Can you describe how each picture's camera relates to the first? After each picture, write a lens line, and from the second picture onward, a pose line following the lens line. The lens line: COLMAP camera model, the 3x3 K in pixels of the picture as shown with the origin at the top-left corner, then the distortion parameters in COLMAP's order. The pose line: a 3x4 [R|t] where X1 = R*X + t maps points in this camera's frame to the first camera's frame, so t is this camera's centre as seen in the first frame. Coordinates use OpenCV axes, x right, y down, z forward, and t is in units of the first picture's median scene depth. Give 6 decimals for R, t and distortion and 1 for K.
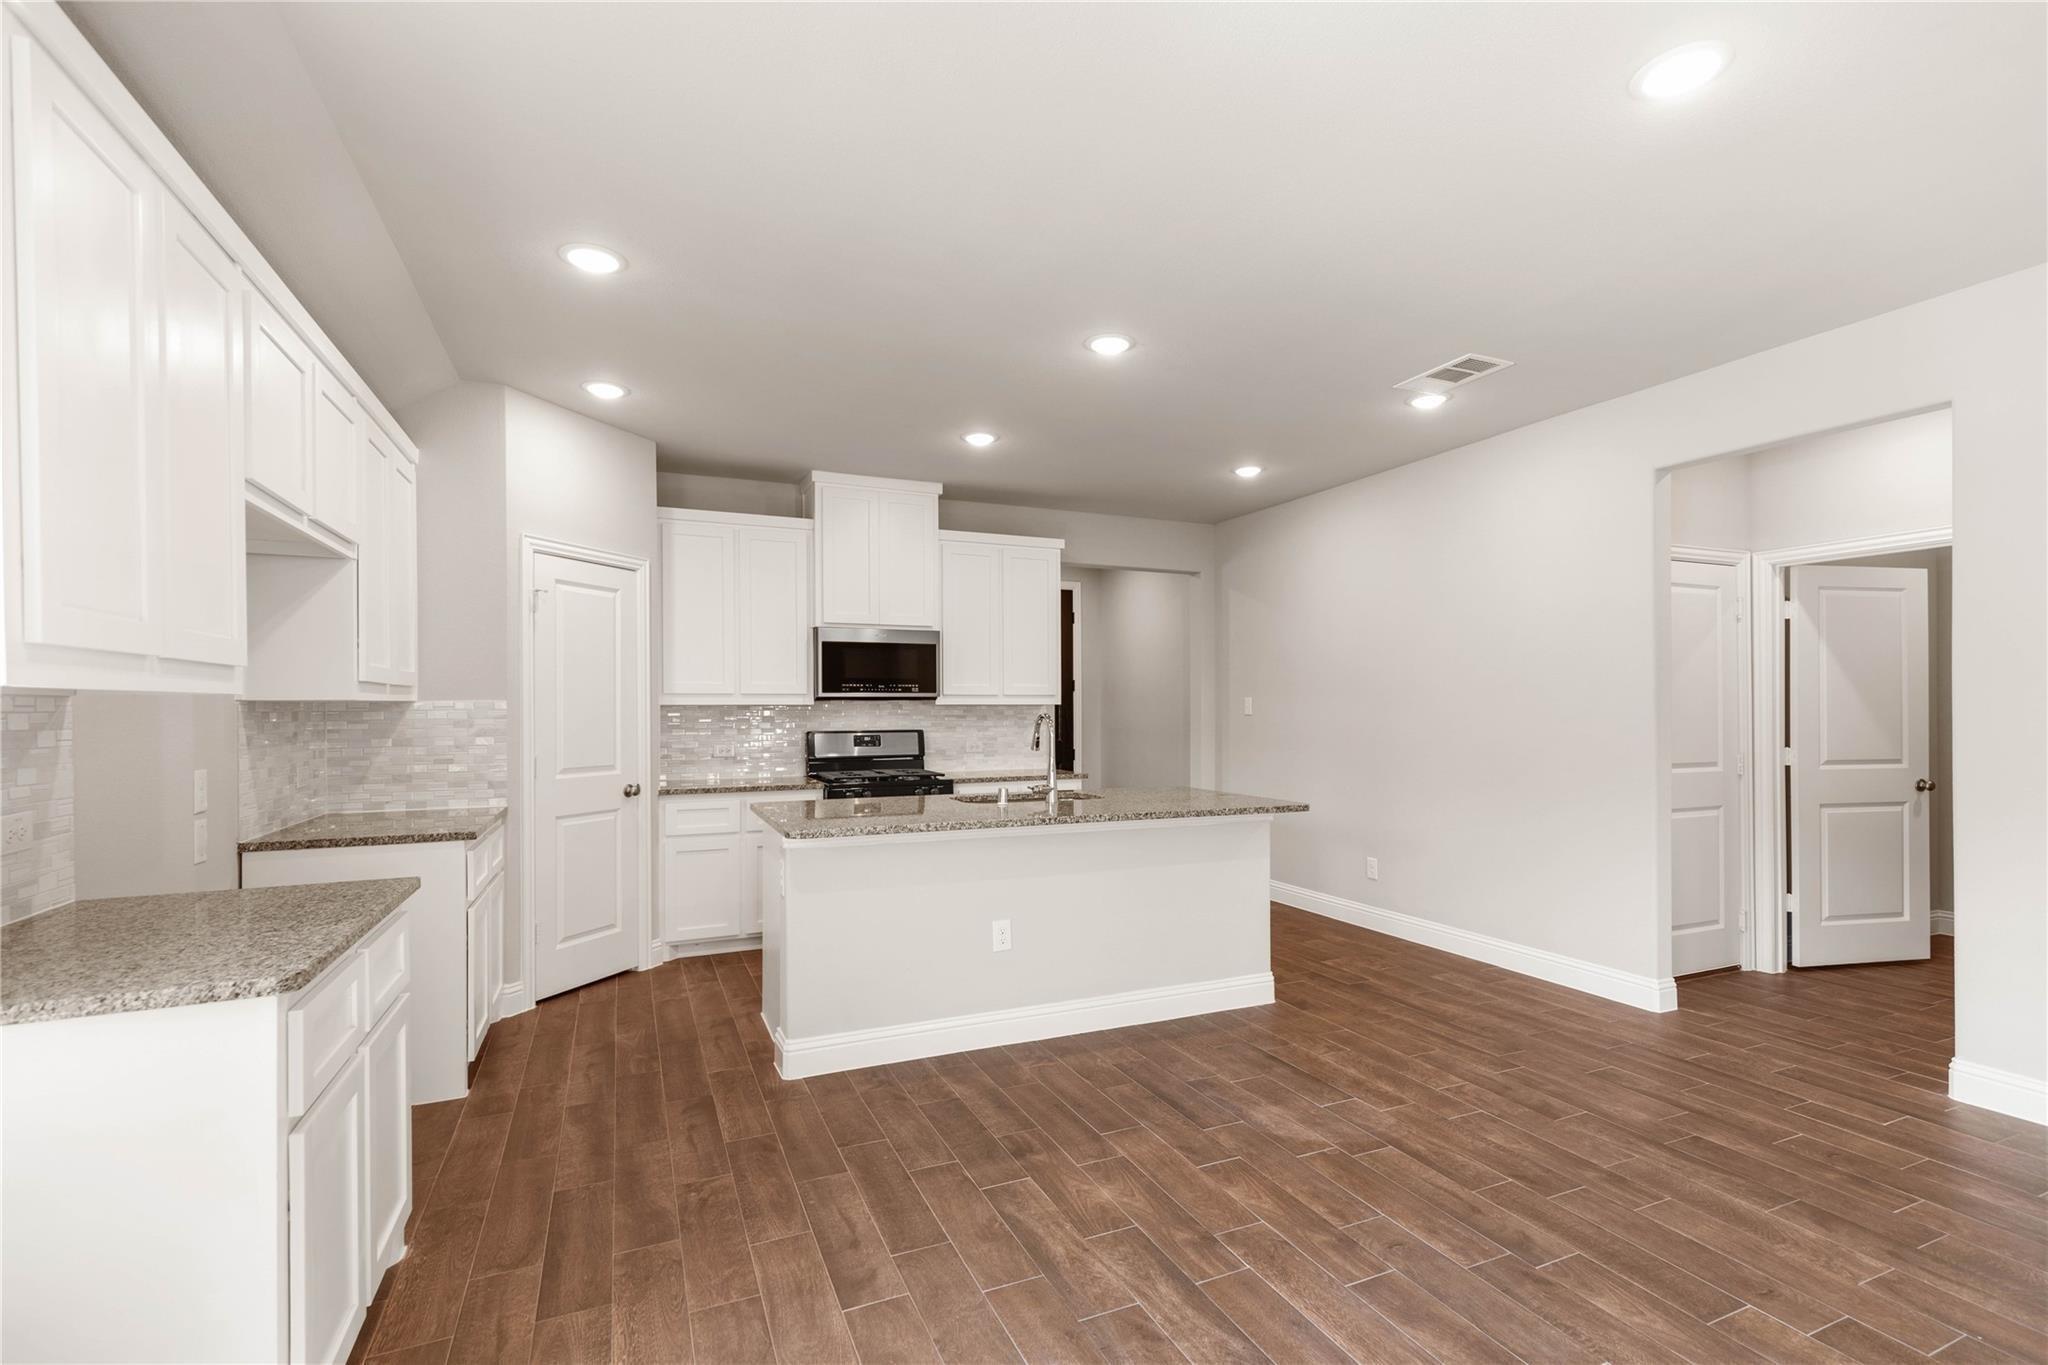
lens RADIAL K [[921.2, 0, 1025.8], [0, 921.2, 708.9], [0, 0, 1]] dist [0.001524, 0.000043]
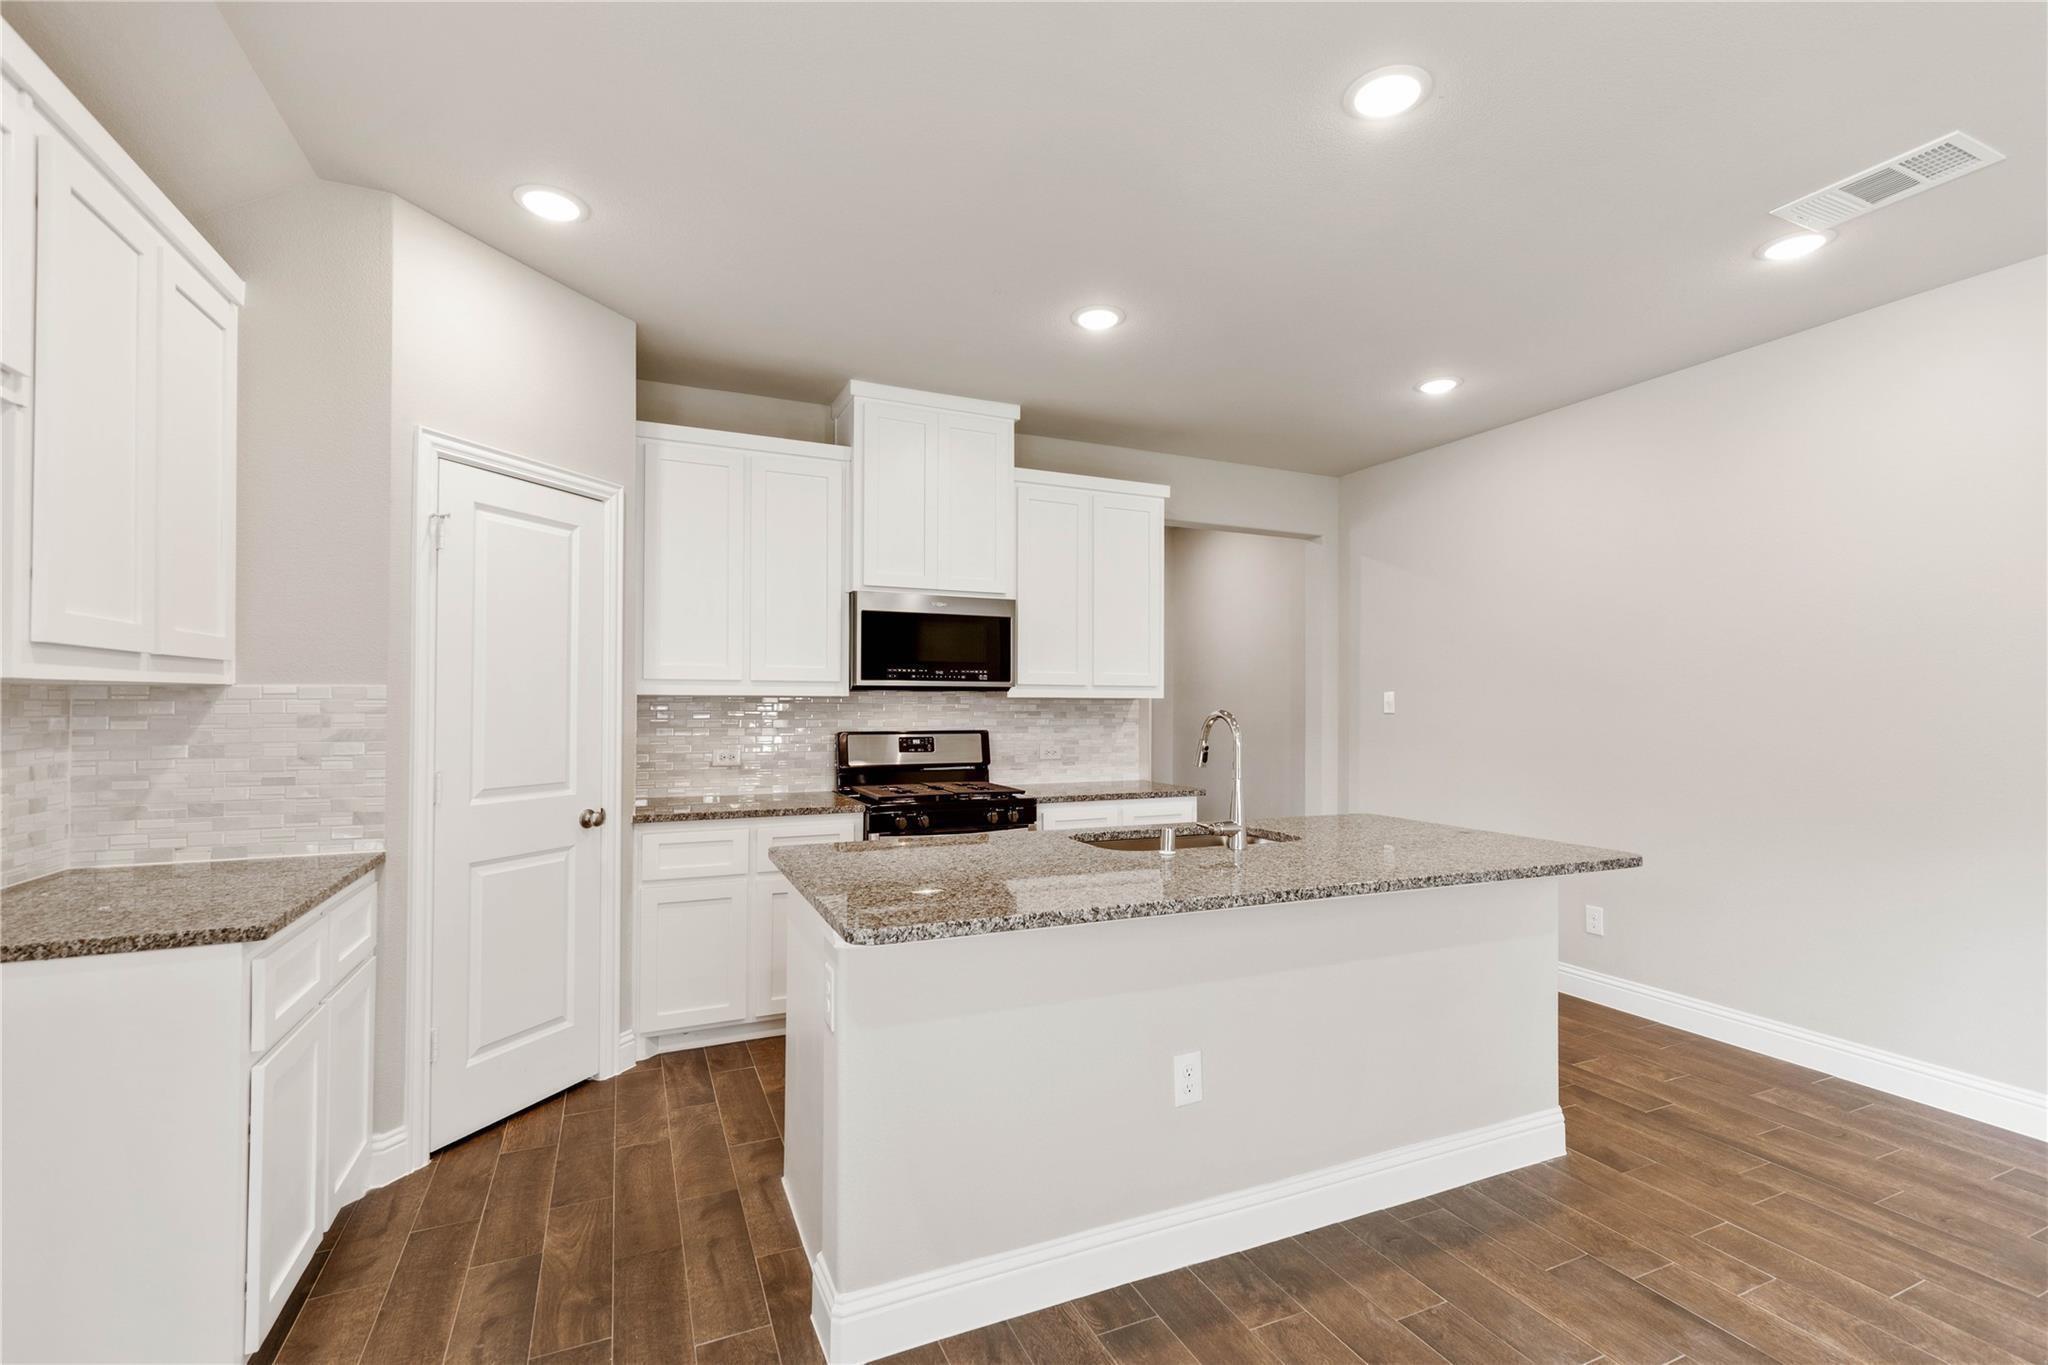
lens RADIAL K [[908.6, 0, 1034.7], [0, 908.6, 691.3], [0, 0, 1]] dist [0.002038, -0.000021]
pose [[0.999881, 0.007115, 0.013671, -0.113648], [-0.006924, 0.999878, -0.013985, 0.000776], [-0.013769, 0.013889, 0.999809, 0.334806]]
